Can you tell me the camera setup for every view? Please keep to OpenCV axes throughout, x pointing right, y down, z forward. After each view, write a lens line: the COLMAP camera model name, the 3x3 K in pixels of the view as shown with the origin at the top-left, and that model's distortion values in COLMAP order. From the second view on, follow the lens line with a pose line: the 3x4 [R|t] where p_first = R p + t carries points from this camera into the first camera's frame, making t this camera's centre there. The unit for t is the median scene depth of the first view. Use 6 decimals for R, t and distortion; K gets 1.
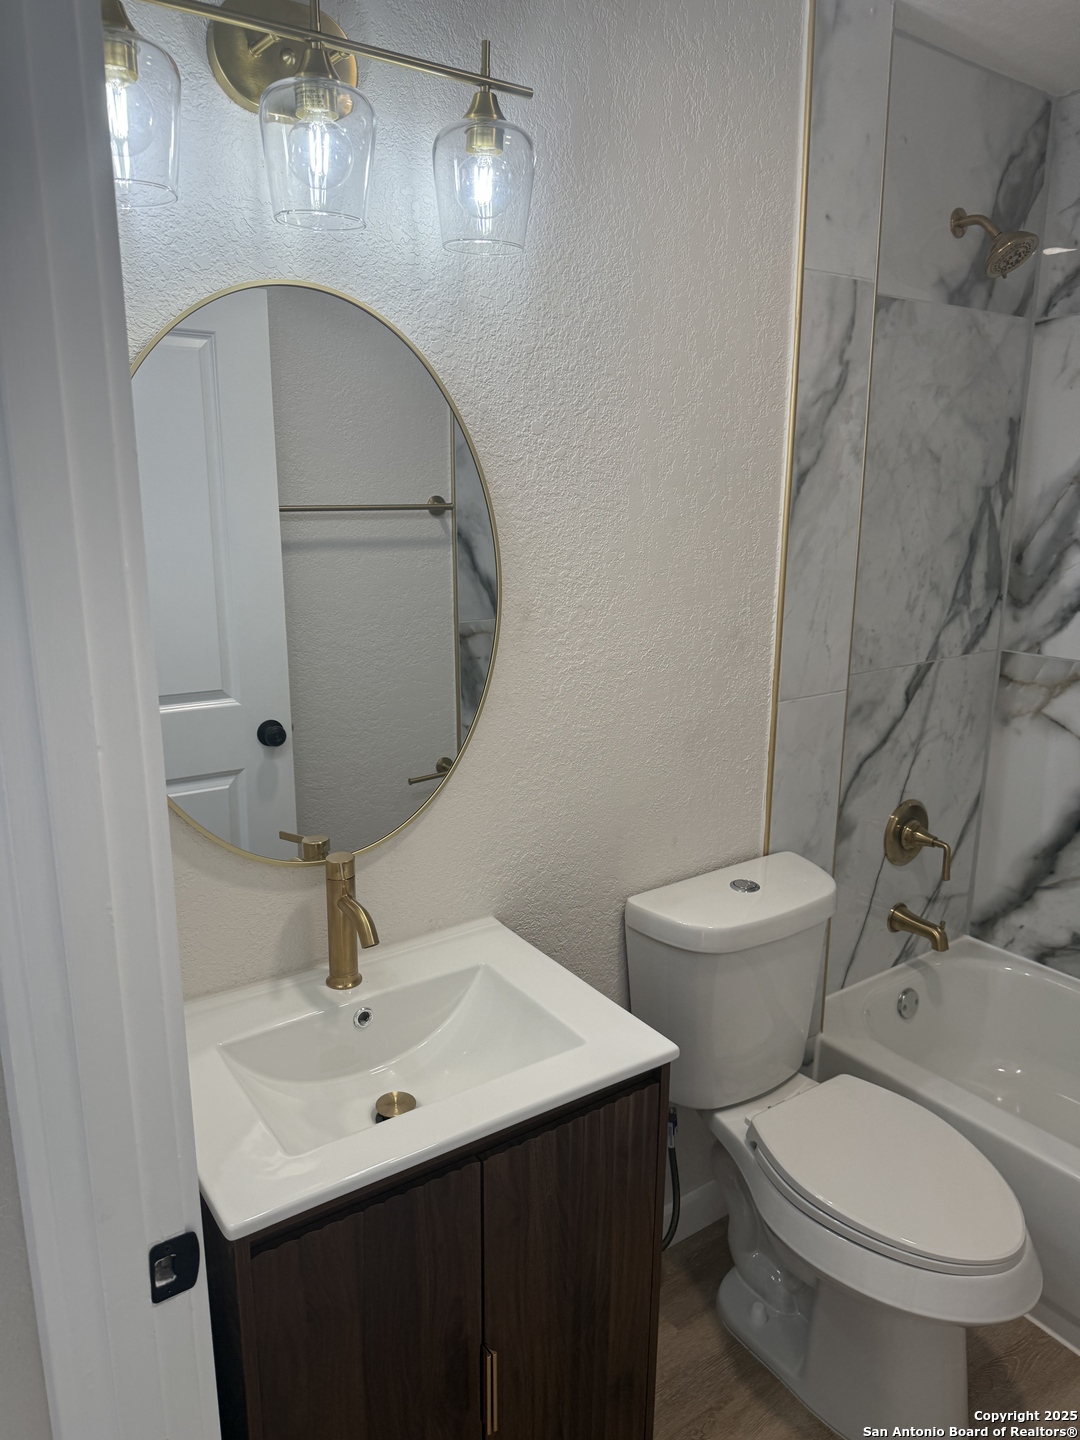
lens RADIAL K [[1019.5, 0, 539.4], [0, 1019.5, 722.2], [0, 0, 1]] dist [0.071317, -0.086012]
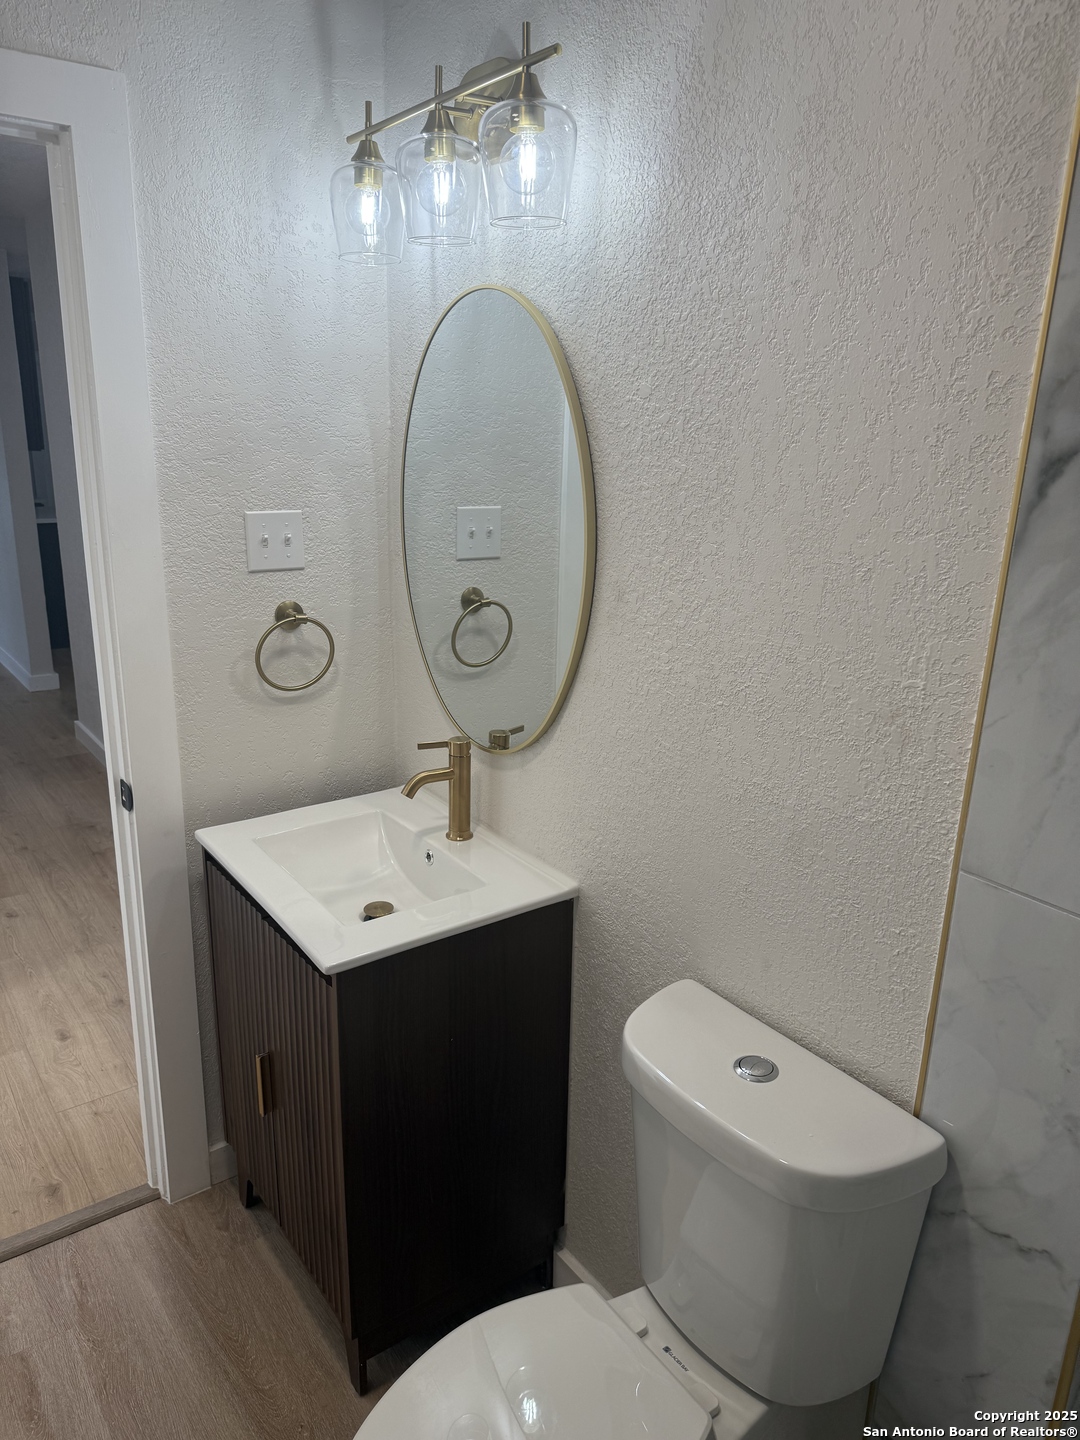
lens RADIAL K [[1019.5, 0, 533.5], [0, 1019.5, 734.2], [0, 0, 1]] dist [0.071317, -0.086012]
pose [[0.000912, 0.282100, -0.959385, 0.662235], [-0.263808, 0.925467, 0.271876, -0.158103], [0.964575, 0.252845, 0.075264, 0.634459]]
